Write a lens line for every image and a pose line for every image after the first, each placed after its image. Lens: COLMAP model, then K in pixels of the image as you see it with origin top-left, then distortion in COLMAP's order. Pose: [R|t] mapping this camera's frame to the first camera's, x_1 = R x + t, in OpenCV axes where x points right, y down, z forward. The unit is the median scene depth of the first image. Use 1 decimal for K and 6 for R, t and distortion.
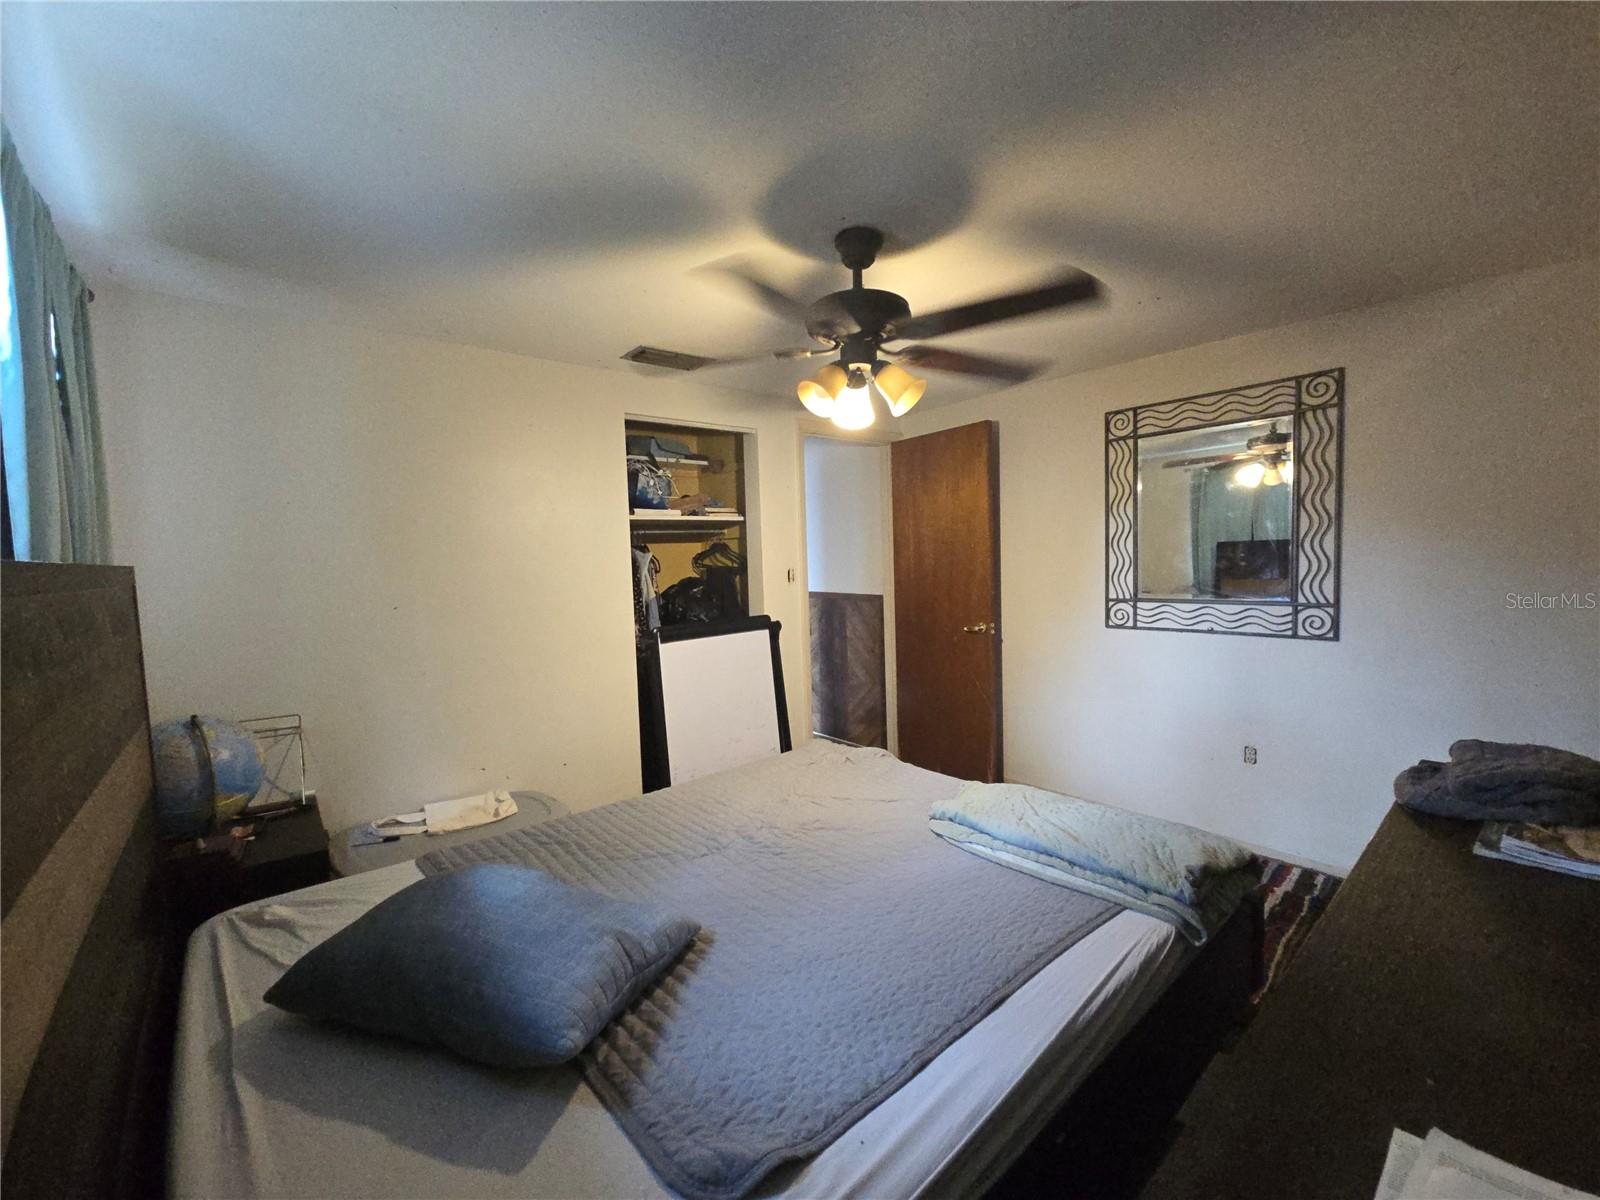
lens RADIAL K [[653.5, 0, 792.4], [0, 653.5, 596.0], [0, 0, 1]] dist [0.006649, -0.000782]
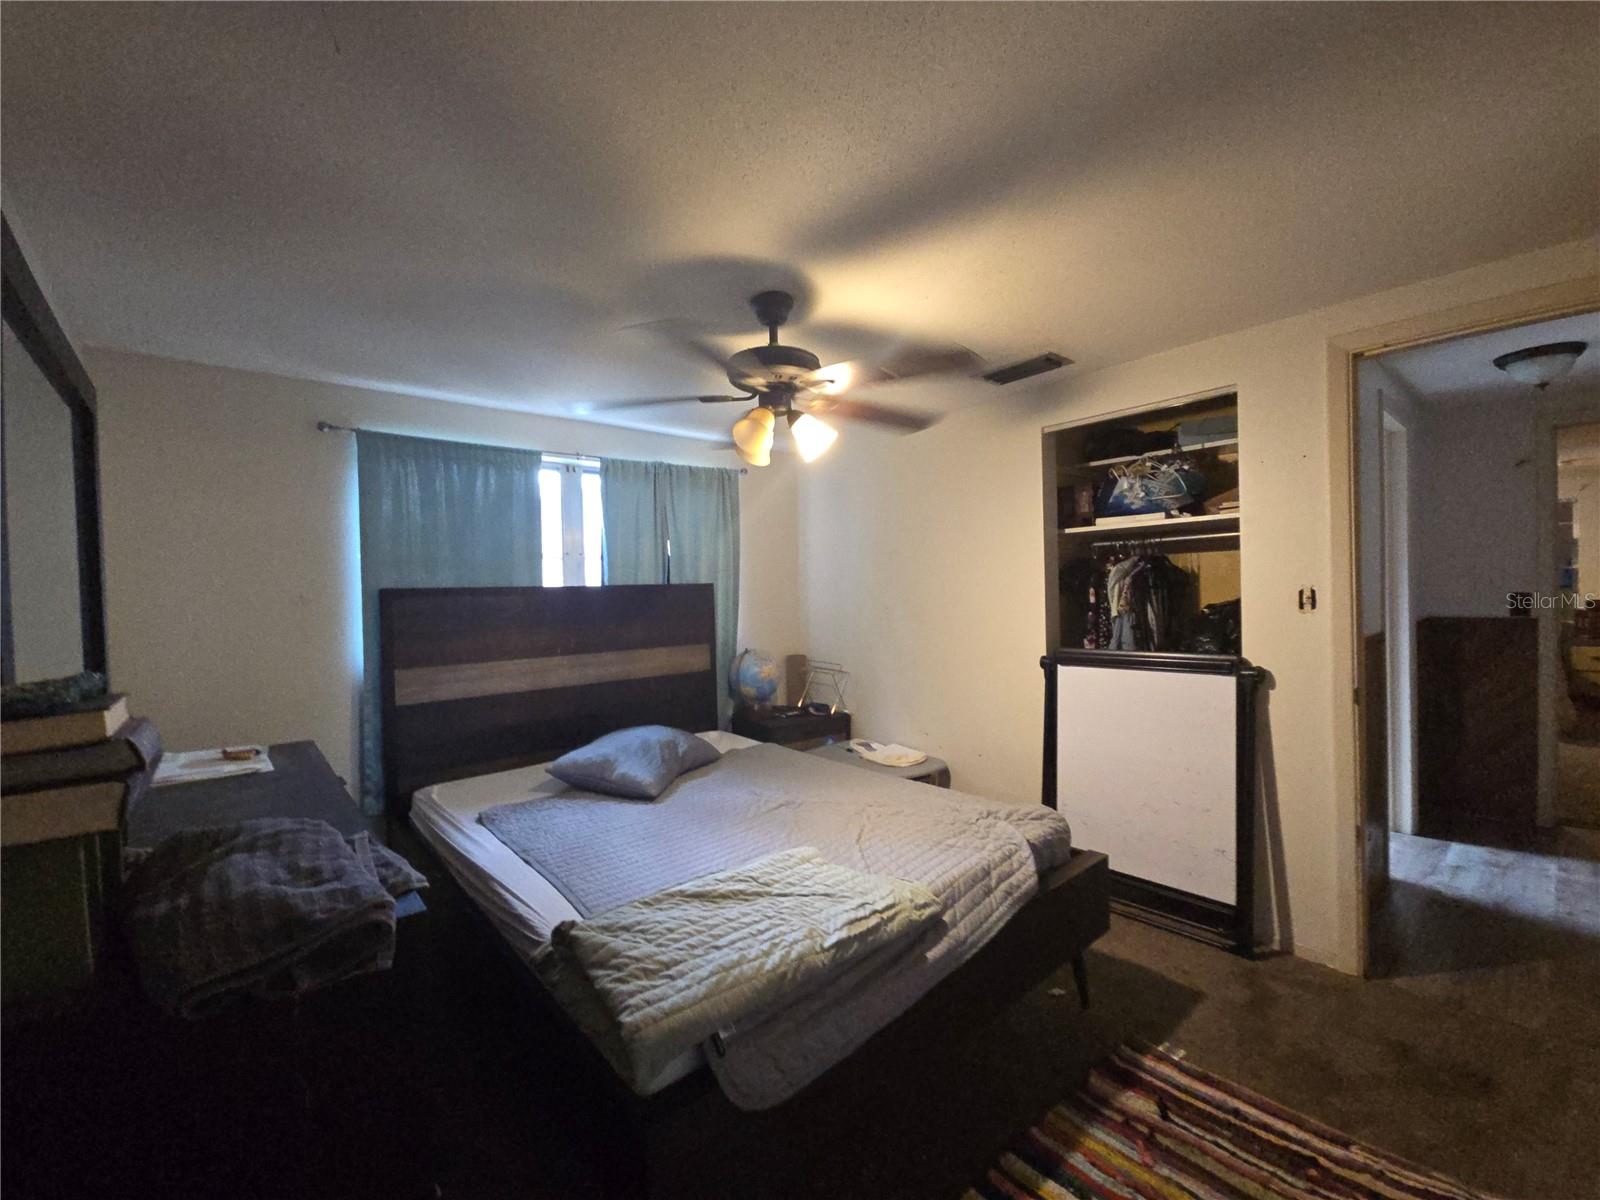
lens RADIAL K [[653.5, 0, 792.8], [0, 653.5, 604.3], [0, 0, 1]] dist [0.006649, -0.000782]
pose [[0.009356, 0.051144, -0.998647, 1.709862], [-0.036494, 0.998043, 0.050771, -0.114997], [0.999290, 0.035970, 0.011205, 1.441005]]
